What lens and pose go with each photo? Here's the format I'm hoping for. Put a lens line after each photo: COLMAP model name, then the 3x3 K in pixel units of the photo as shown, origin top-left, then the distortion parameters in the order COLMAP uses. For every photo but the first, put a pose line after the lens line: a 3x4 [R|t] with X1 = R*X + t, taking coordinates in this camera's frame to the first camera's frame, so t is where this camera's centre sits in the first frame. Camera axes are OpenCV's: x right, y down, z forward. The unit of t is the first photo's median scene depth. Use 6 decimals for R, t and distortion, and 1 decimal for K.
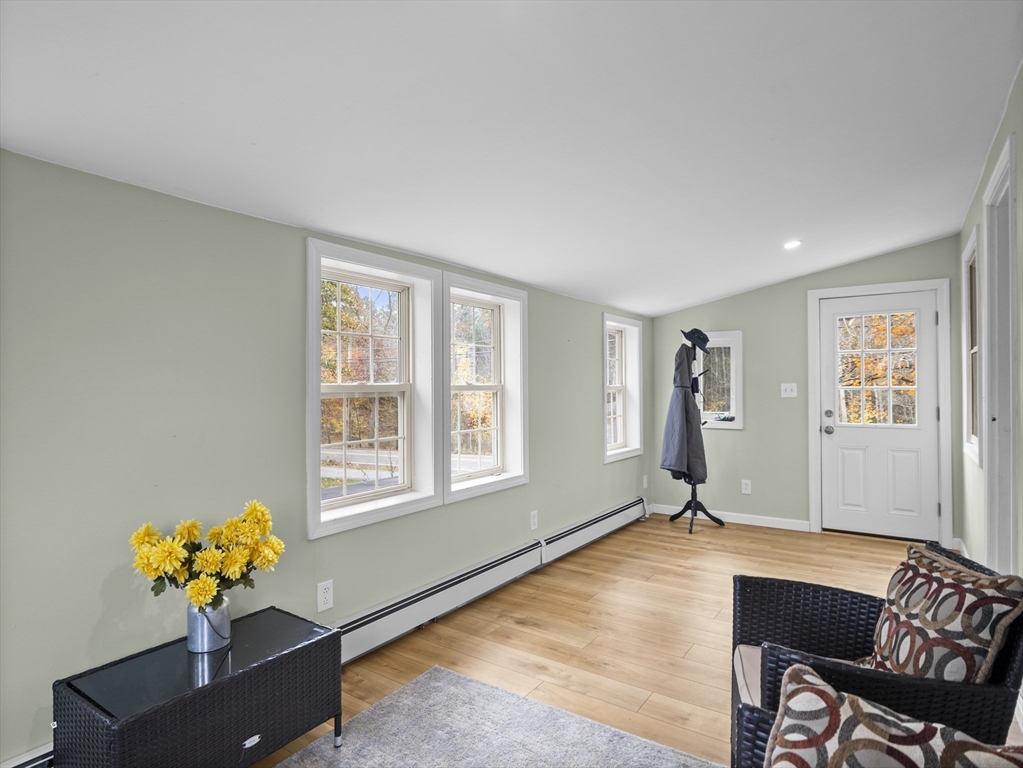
lens RADIAL K [[555.0, 0, 511.5], [0, 555.0, 384.0], [0, 0, 1]] dist [-0.012085, -0.000679]
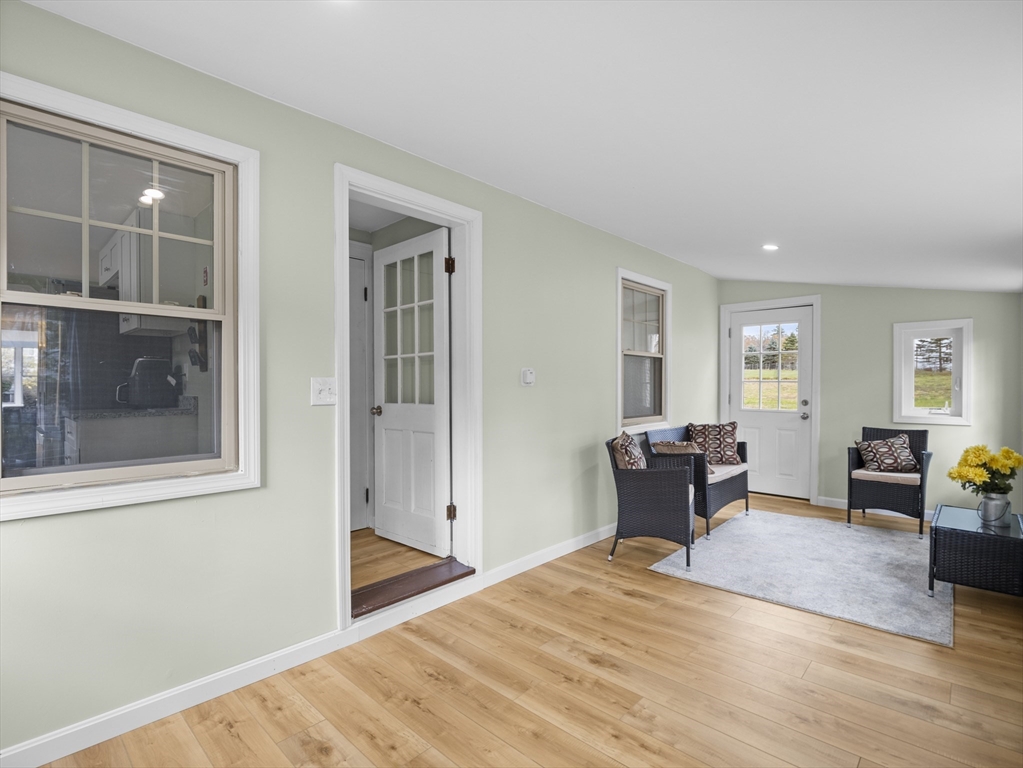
lens RADIAL K [[495.1, 0, 510.1], [0, 495.1, 387.1], [0, 0, 1]] dist [-0.017422, -0.000975]
pose [[-0.989796, 0.002396, 0.142470, 0.460756], [0.002381, 0.999997, -0.000273, 0.024563], [-0.142471, 0.000069, -0.989799, 1.714729]]
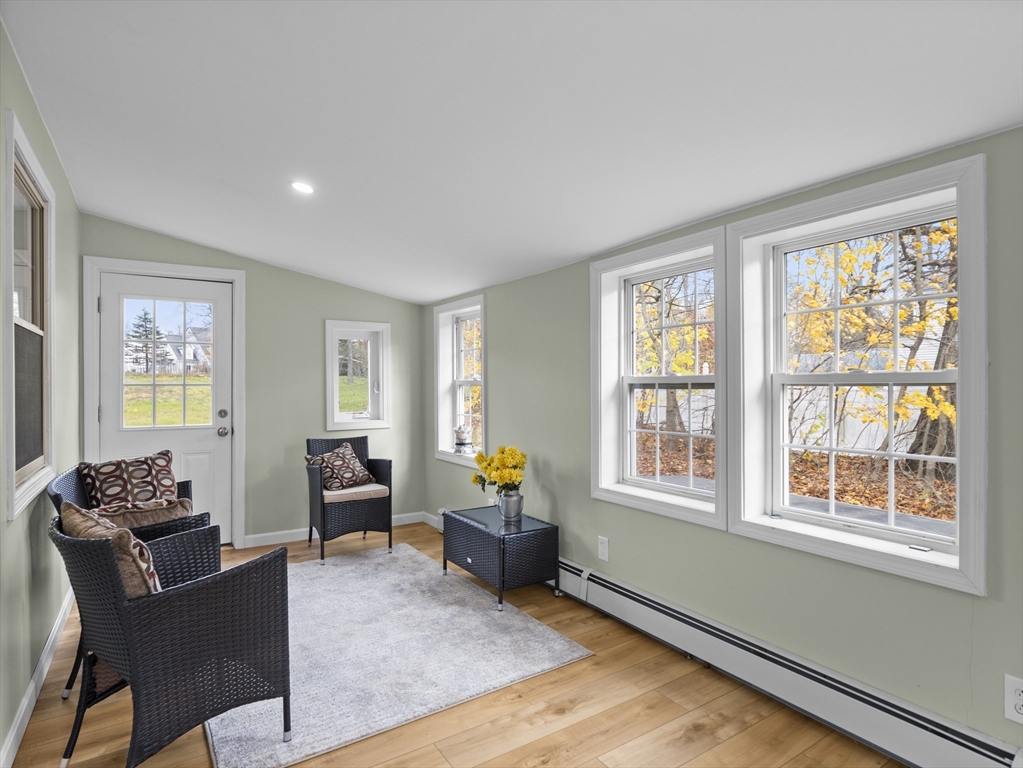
lens RADIAL K [[555.0, 0, 511.5], [0, 555.0, 384.0], [0, 0, 1]] dist [-0.012085, -0.000679]
pose [[-0.378329, 0.003883, -0.925663, 0.733453], [0.009879, 0.999951, 0.000156, 0.011993], [0.925618, -0.009086, -0.378349, 1.068118]]
